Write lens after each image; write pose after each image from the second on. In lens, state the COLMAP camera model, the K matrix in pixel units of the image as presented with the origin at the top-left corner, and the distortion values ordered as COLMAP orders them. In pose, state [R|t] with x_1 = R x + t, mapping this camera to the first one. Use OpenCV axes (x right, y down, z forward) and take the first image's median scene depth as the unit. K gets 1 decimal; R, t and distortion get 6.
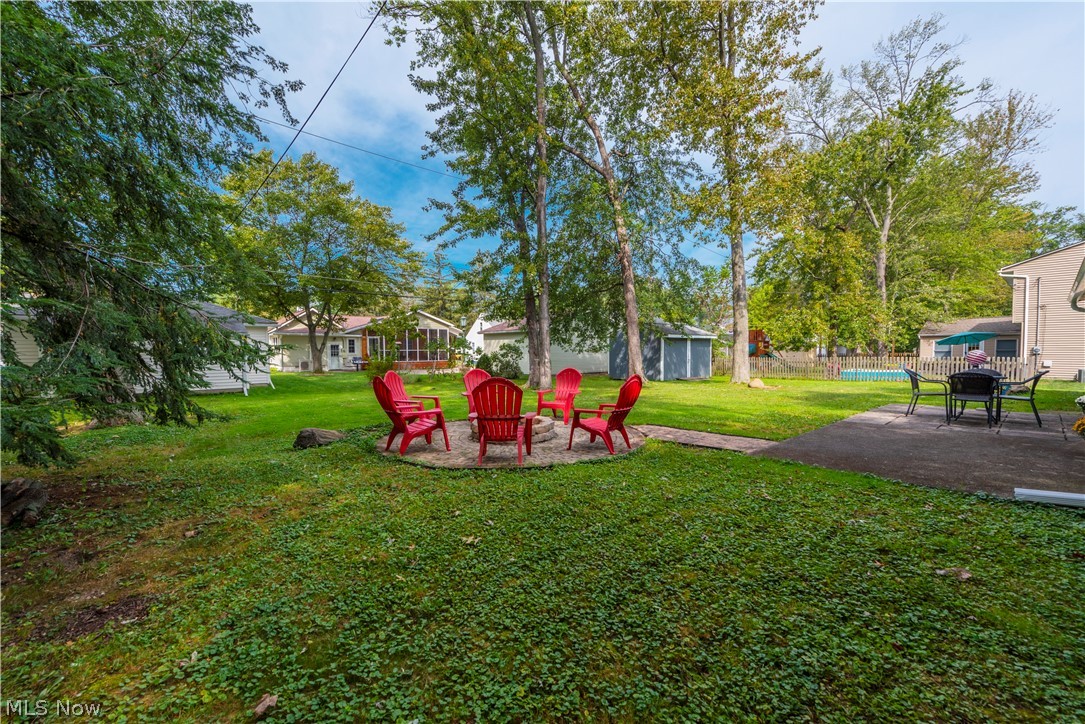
lens RADIAL K [[439.8, 0, 540.1], [0, 439.8, 362.9], [0, 0, 1]] dist [0.047002, -0.015967]
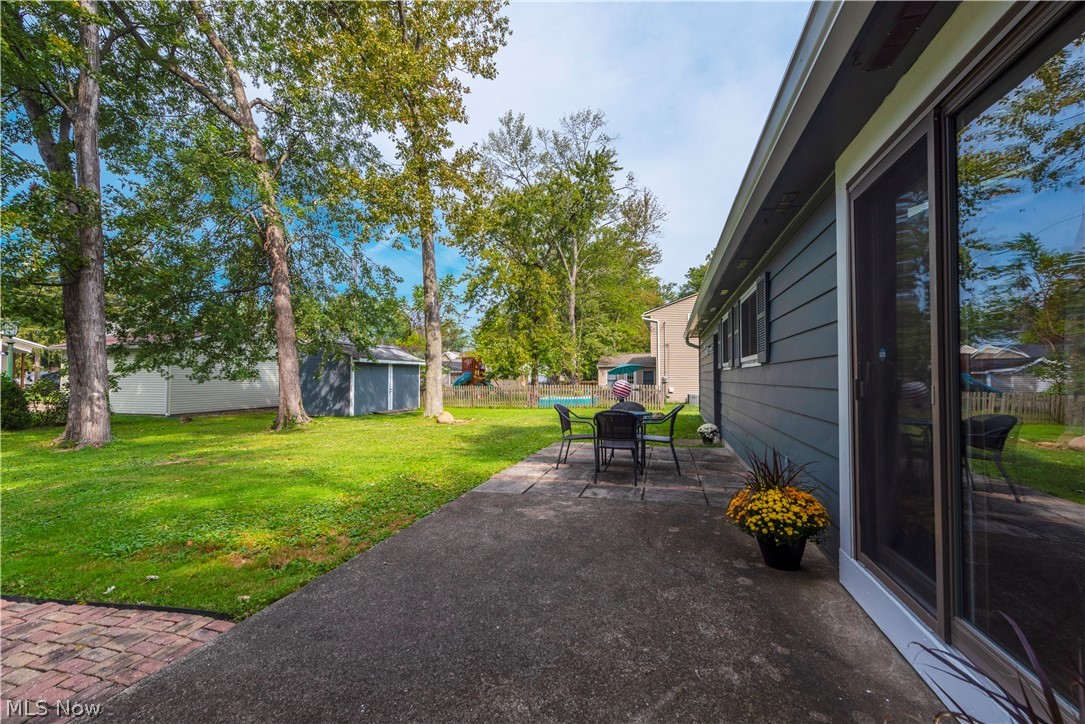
lens RADIAL K [[433.3, 0, 545.5], [0, 433.3, 365.8], [0, 0, 1]] dist [-0.002038, -0.000247]
pose [[0.844167, 0.018345, 0.535766, 0.129860], [0.012300, 0.998488, -0.053569, -0.003660], [-0.535939, 0.051812, 0.842666, 0.126427]]
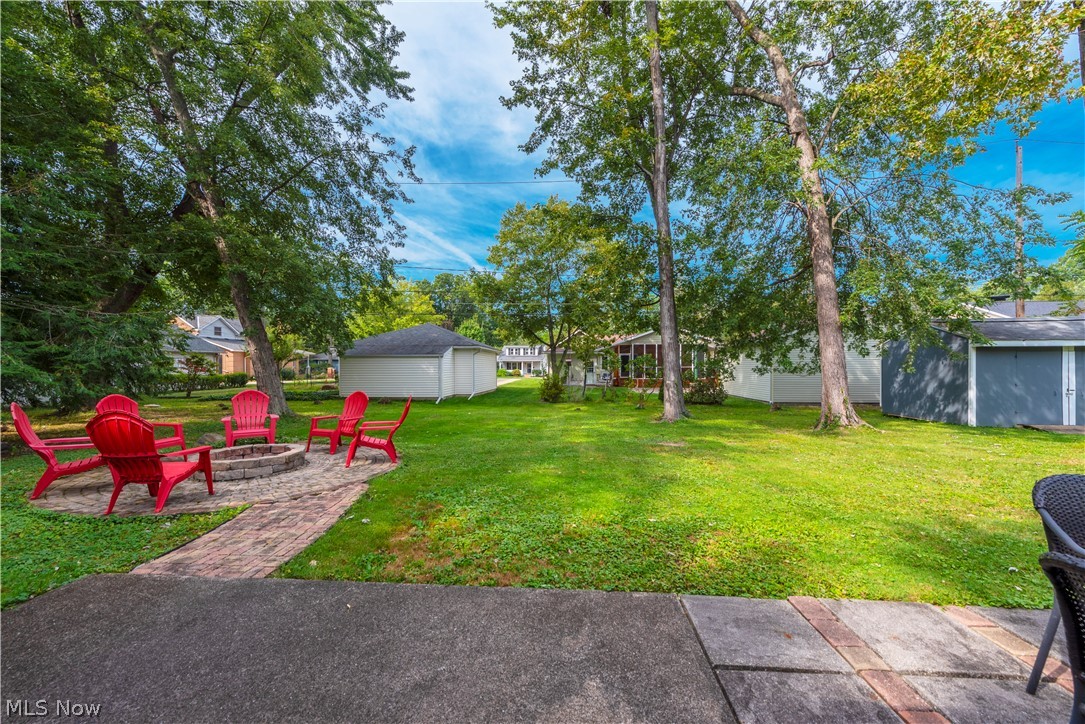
lens RADIAL K [[426.9, 0, 542.5], [0, 426.9, 362.0], [0, 0, 1]] dist [0.009127, -0.000196]
pose [[0.685958, -0.002593, -0.727636, 0.258910], [-0.024291, 0.999355, -0.026461, -0.010534], [0.727235, 0.035827, 0.685453, 0.216100]]
